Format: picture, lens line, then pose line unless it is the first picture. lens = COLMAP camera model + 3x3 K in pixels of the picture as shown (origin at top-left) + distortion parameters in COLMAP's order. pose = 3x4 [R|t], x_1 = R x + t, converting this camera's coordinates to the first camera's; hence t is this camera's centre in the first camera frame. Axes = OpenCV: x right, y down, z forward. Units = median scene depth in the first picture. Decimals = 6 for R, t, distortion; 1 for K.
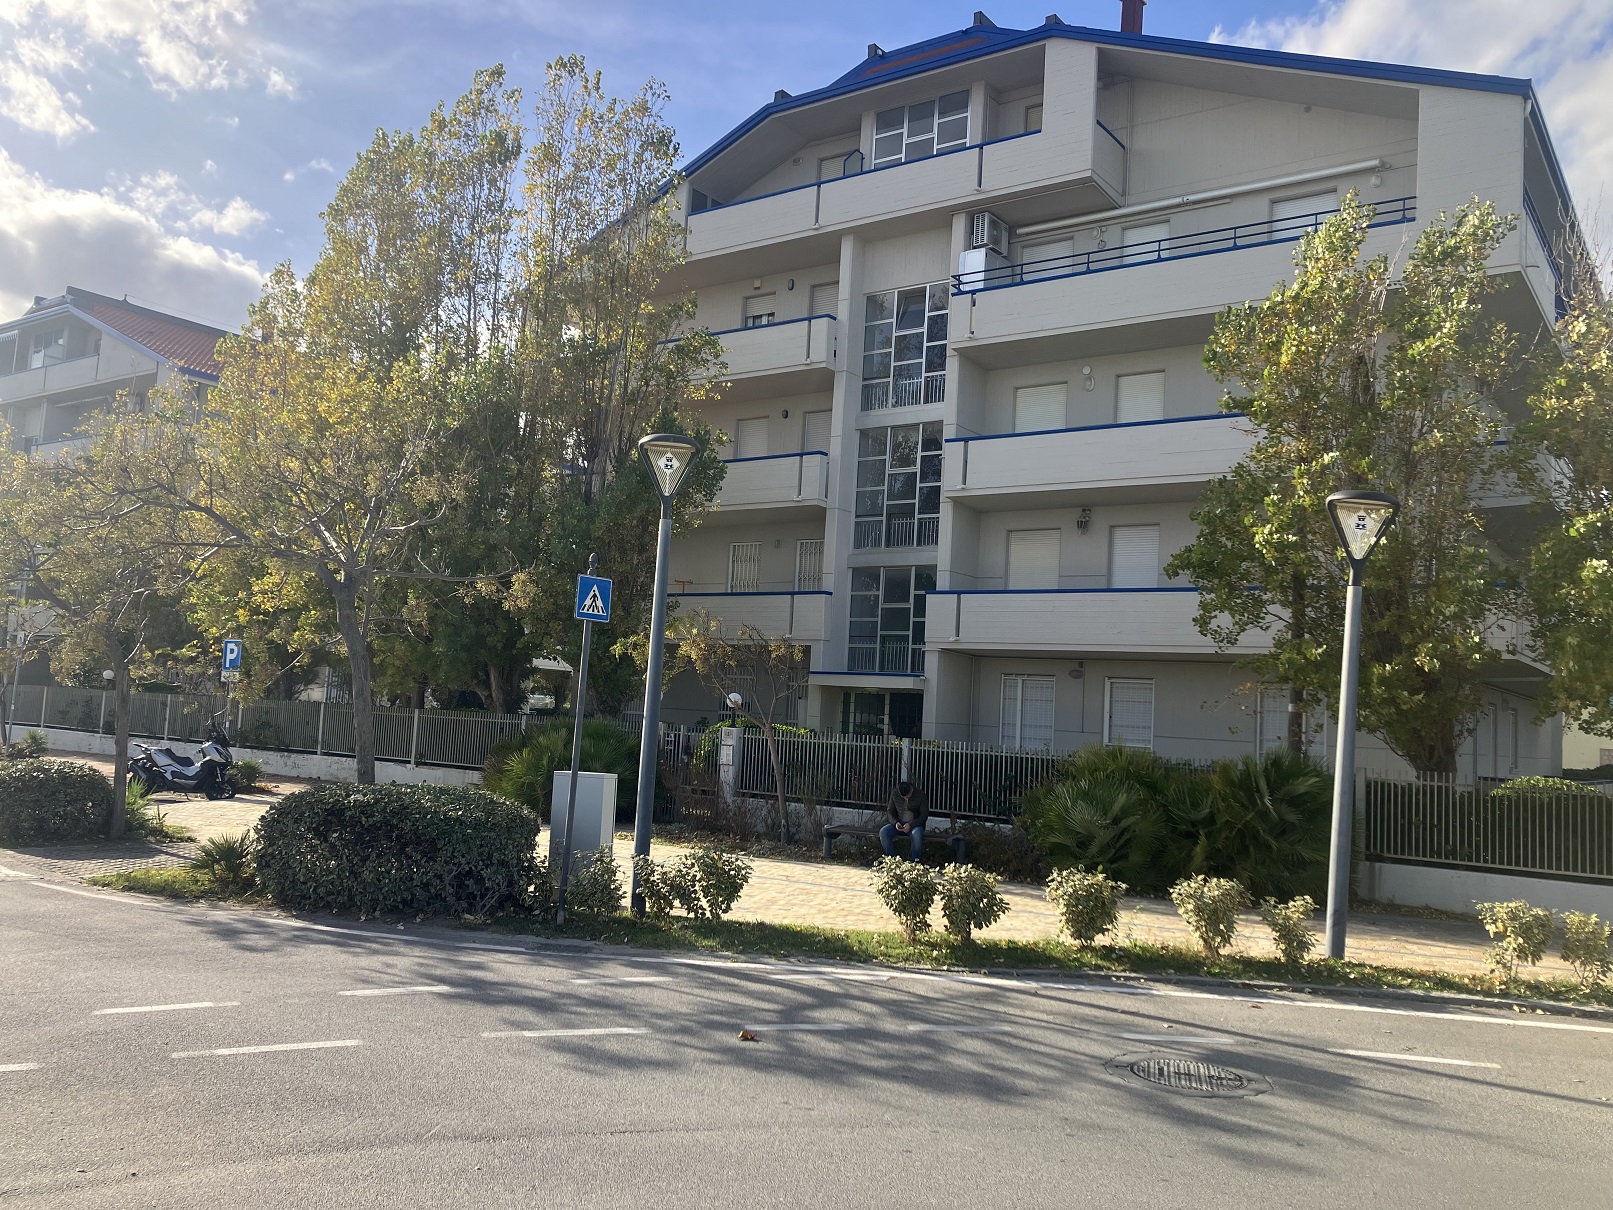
lens RADIAL K [[1315.9, 0, 808.9], [0, 1315.9, 599.6], [0, 0, 1]] dist [-0.001615, -0.002823]
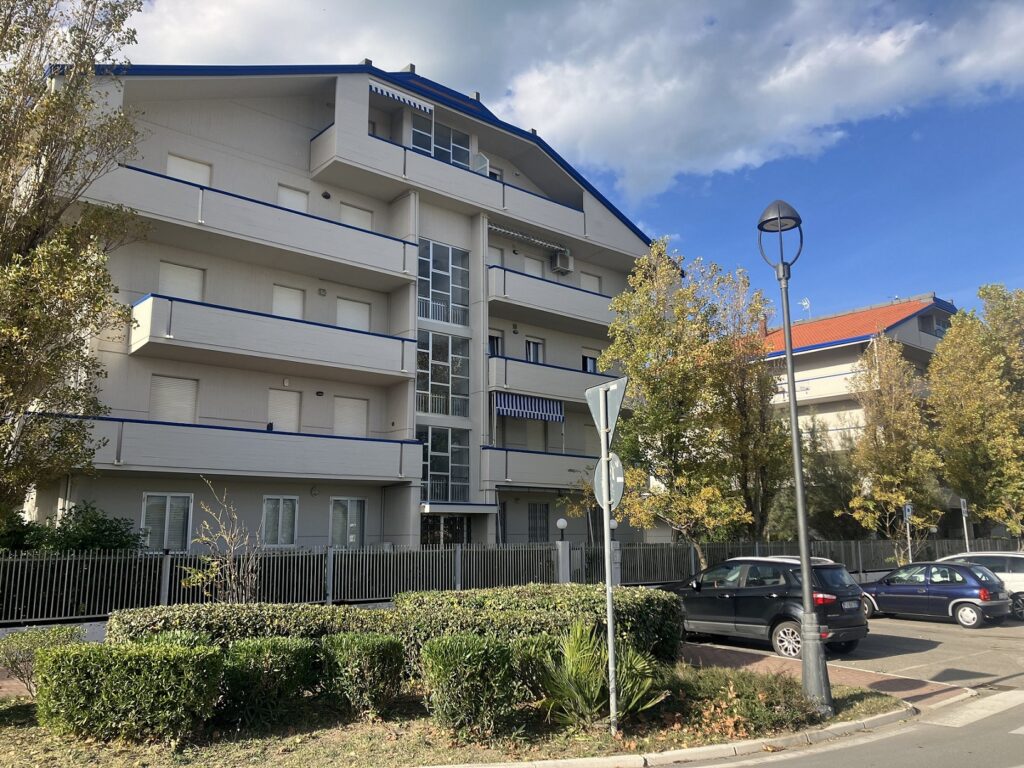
lens RADIAL K [[835.4, 0, 514.1], [0, 835.4, 384.8], [0, 0, 1]] dist [-0.001615, -0.002823]
pose [[0.250632, 0.123749, 0.960141, -0.807736], [-0.075627, 0.991268, -0.108019, 0.022351], [-0.965124, -0.045540, 0.257802, 0.669201]]
